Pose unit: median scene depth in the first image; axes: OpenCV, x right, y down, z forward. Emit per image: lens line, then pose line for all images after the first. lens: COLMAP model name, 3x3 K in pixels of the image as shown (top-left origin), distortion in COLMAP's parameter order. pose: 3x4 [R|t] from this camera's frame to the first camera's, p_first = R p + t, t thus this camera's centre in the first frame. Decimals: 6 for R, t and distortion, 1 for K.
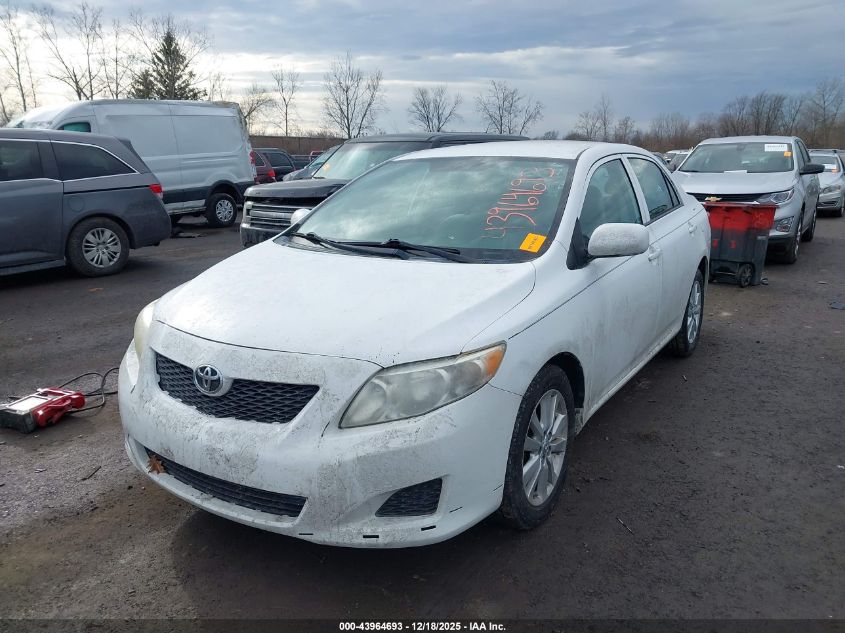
lens RADIAL K [[664.3, 0, 420.4], [0, 664.3, 320.8], [0, 0, 1]] dist [0.034144, -0.039000]
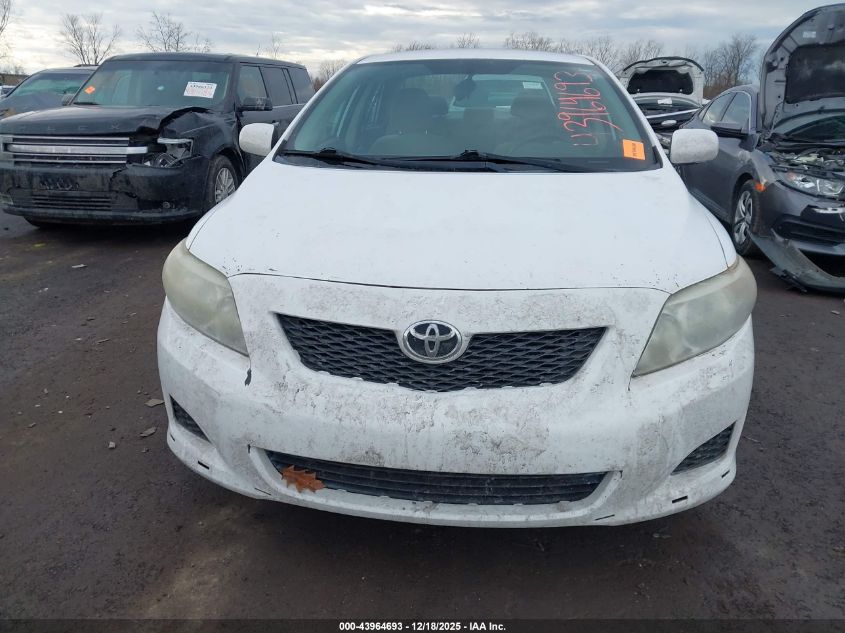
lens RADIAL K [[664.3, 0, 420.4], [0, 664.3, 324.6], [0, 0, 1]] dist [0.034144, -0.039000]
pose [[0.894530, -0.125018, 0.429170, -0.650688], [0.089730, 0.990772, 0.101588, -0.001520], [-0.437910, -0.052364, 0.897492, 0.393530]]
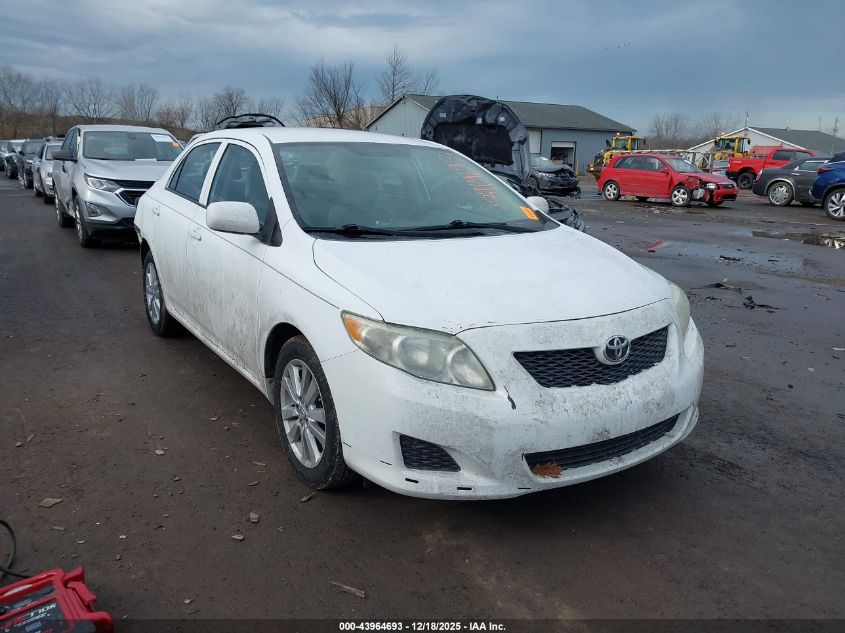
lens RADIAL K [[664.3, 0, 423.7], [0, 664.3, 308.0], [0, 0, 1]] dist [0.034144, -0.039000]
pose [[0.405453, -0.189863, 0.894181, -1.446958], [0.192578, 0.973980, 0.119486, -0.171961], [-0.893600, 0.123754, 0.431466, 0.835384]]
